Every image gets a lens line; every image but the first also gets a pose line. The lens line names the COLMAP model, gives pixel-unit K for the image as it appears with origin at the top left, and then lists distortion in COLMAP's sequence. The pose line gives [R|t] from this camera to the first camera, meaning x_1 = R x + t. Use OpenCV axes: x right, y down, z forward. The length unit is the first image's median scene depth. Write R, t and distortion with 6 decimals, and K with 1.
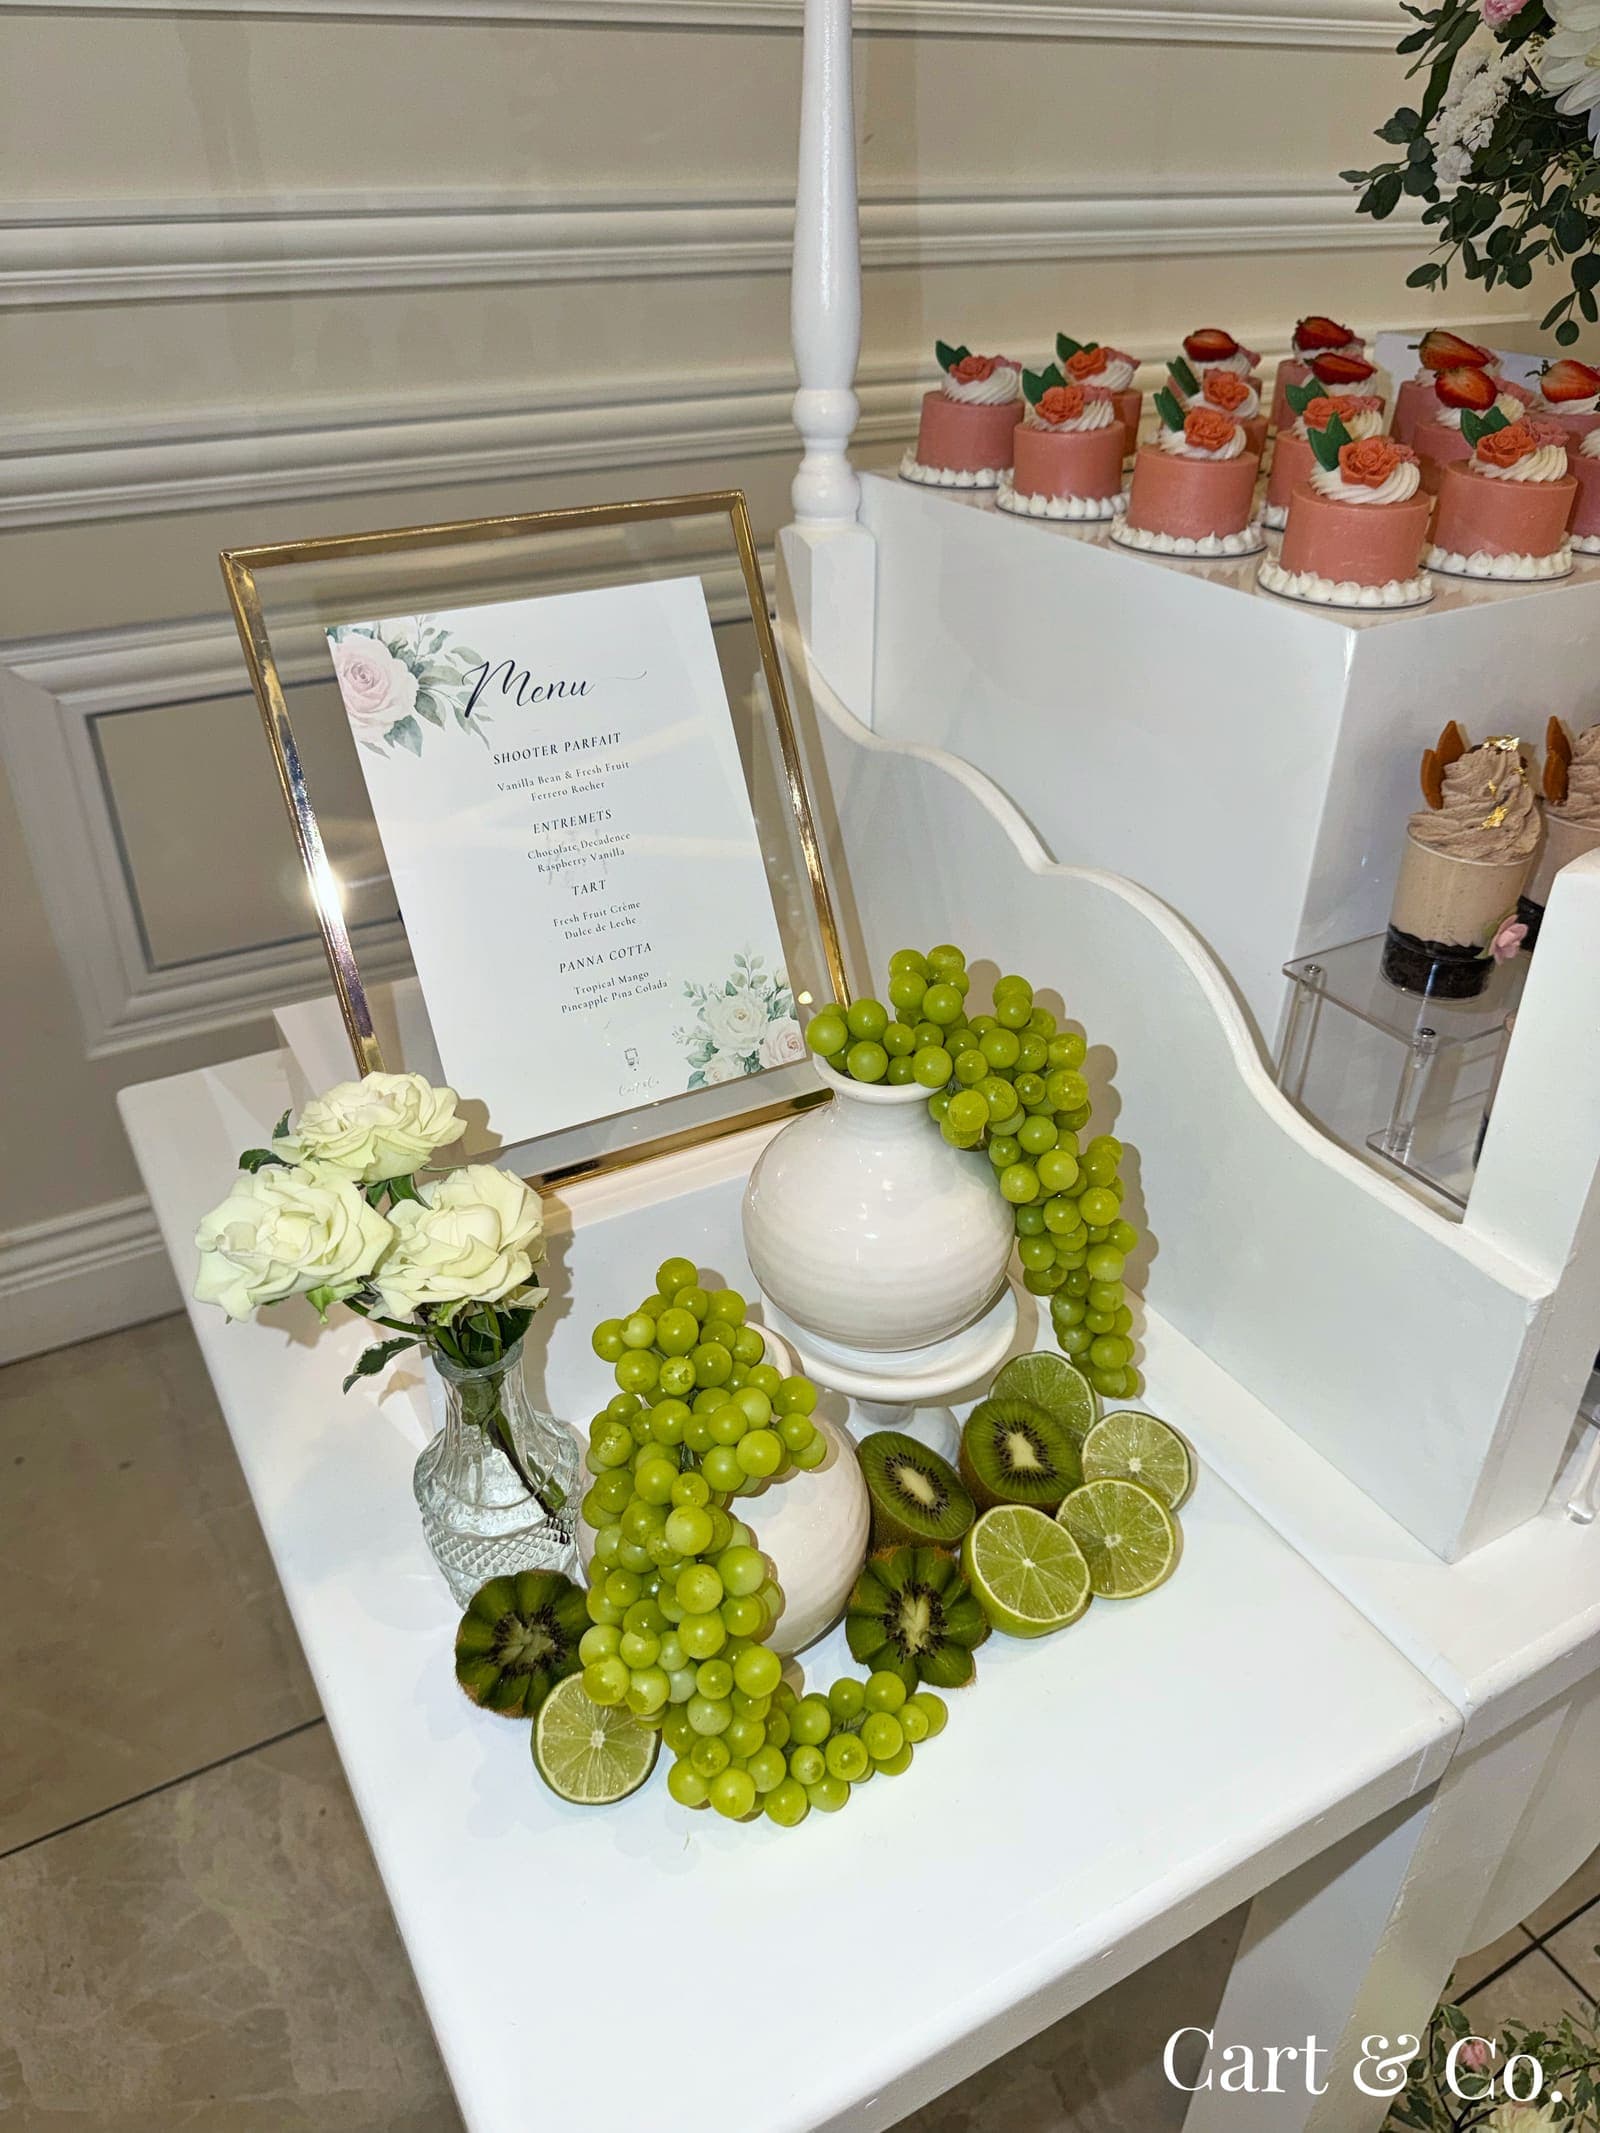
lens RADIAL K [[1561.2, 0, 807.3], [0, 1561.2, 1131.5], [0, 0, 1]] dist [0.037453, -0.044633]
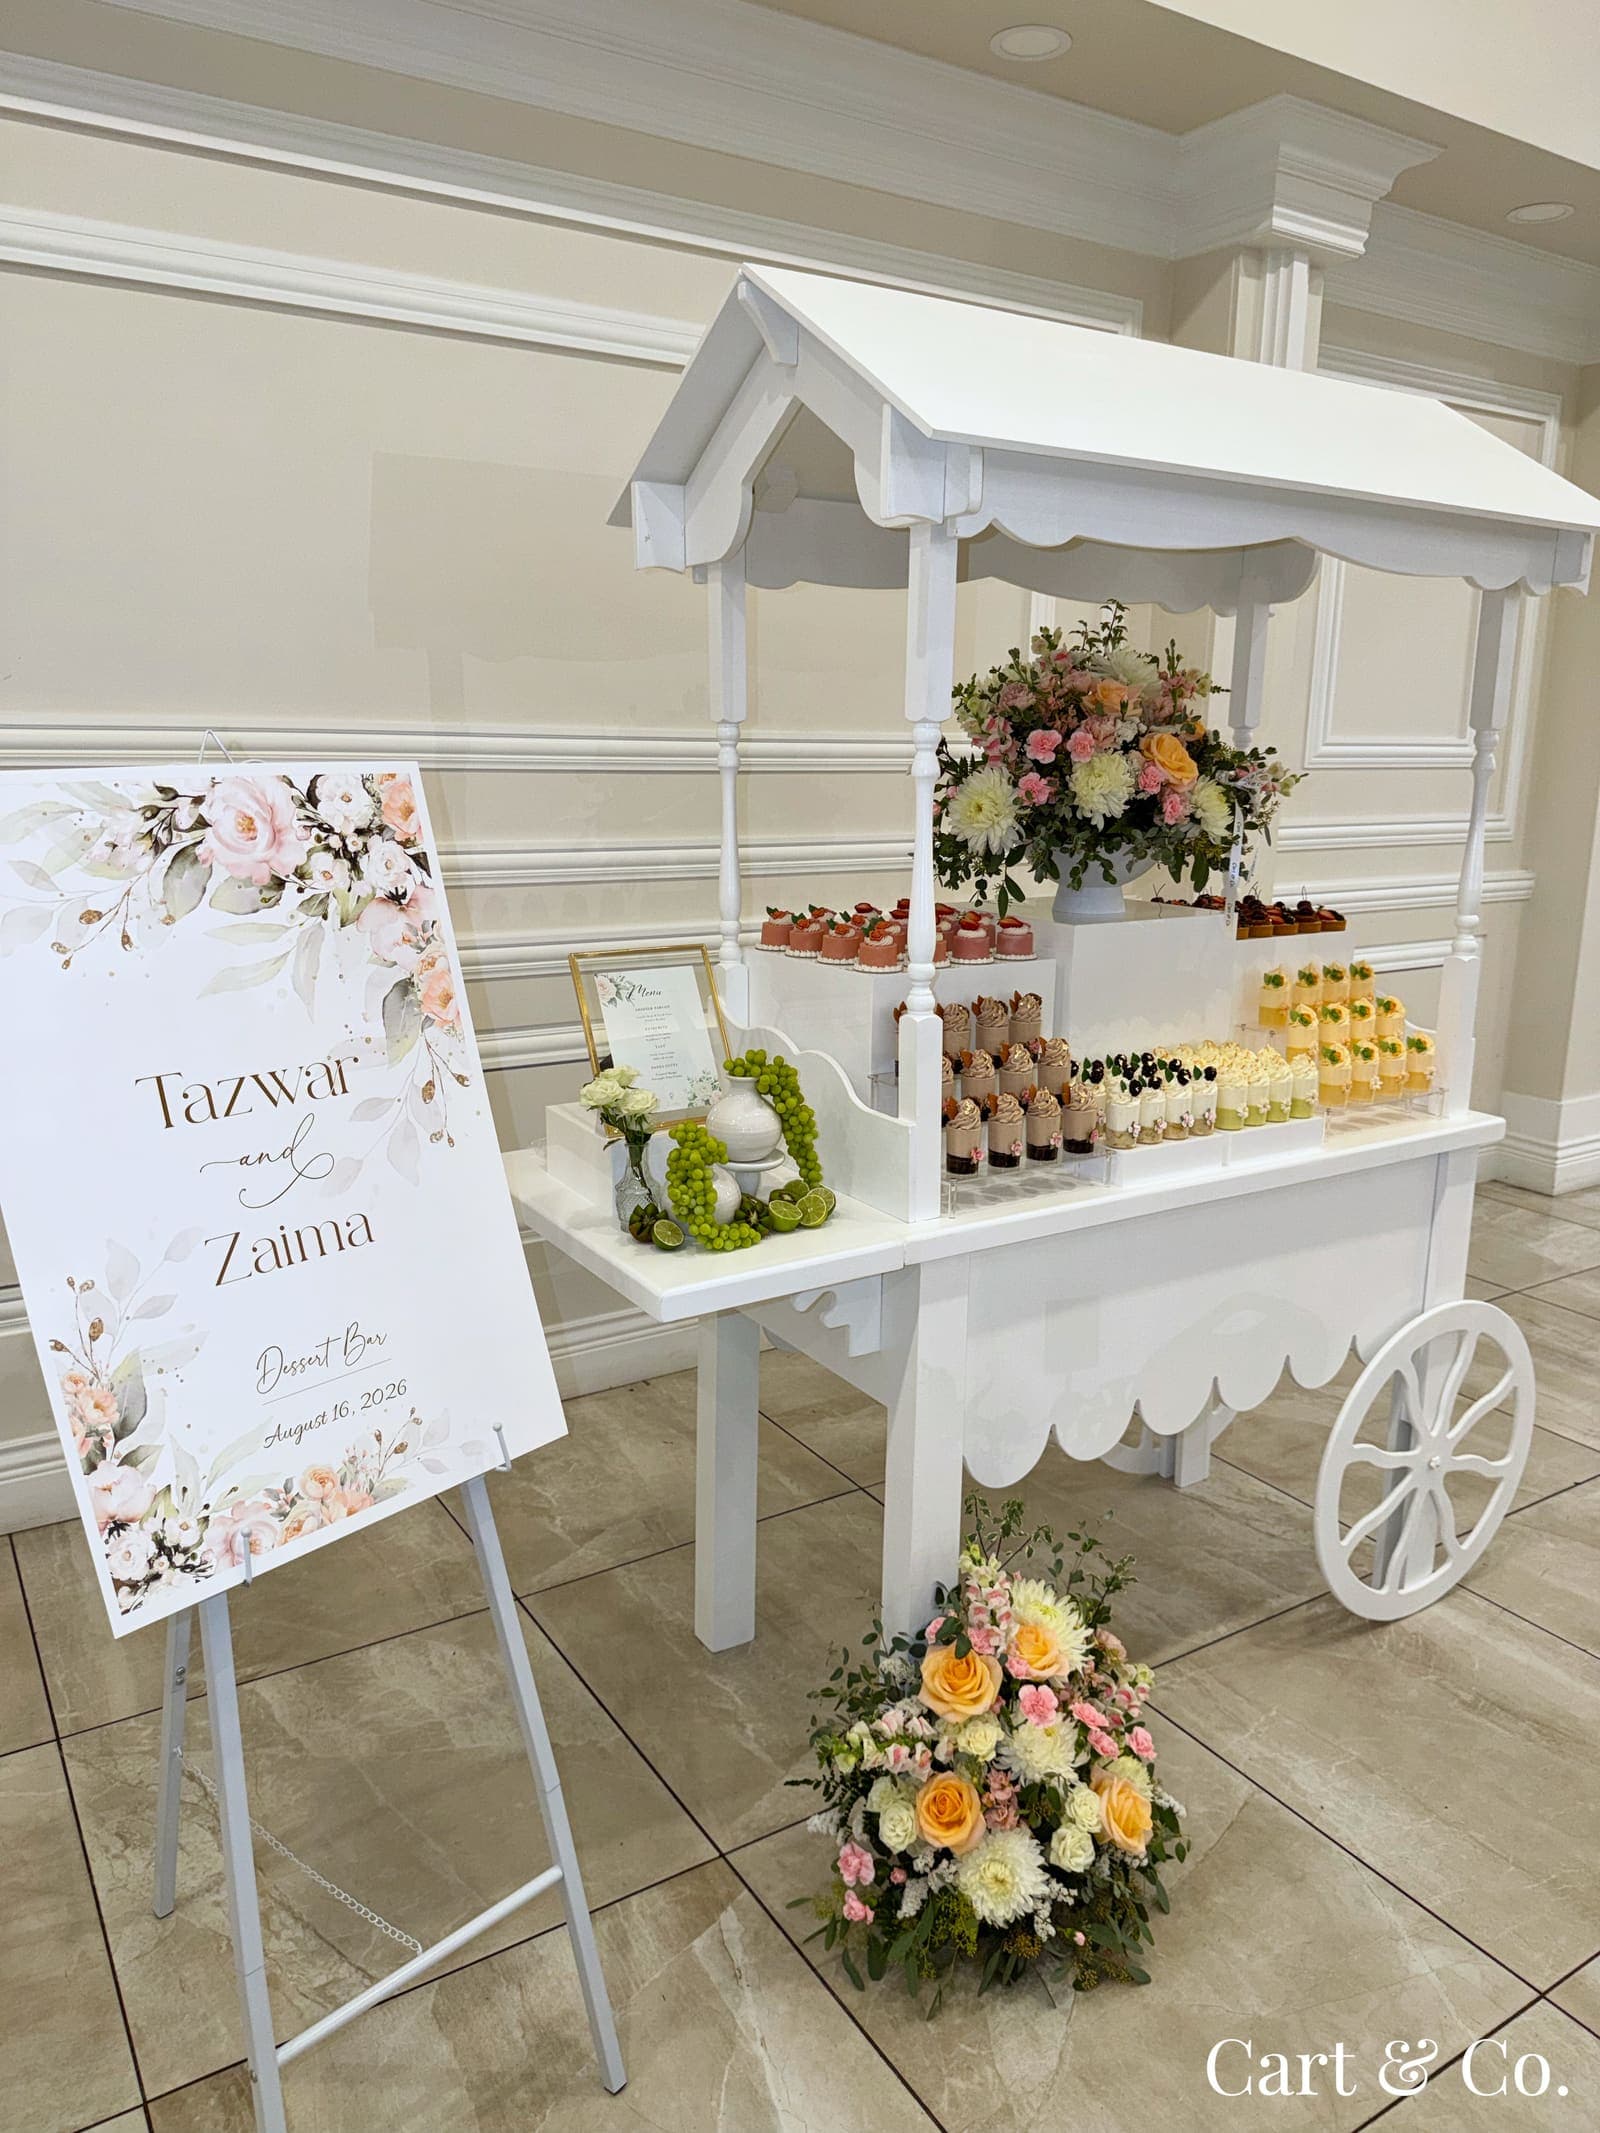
lens RADIAL K [[1561.2, 0, 807.3], [0, 1561.2, 1131.5], [0, 0, 1]] dist [0.037453, -0.044633]
pose [[0.998853, -0.003046, 0.047782, 0.014524], [0.018404, 0.945734, -0.324421, 0.922243], [-0.044201, 0.324928, 0.944705, -1.779974]]
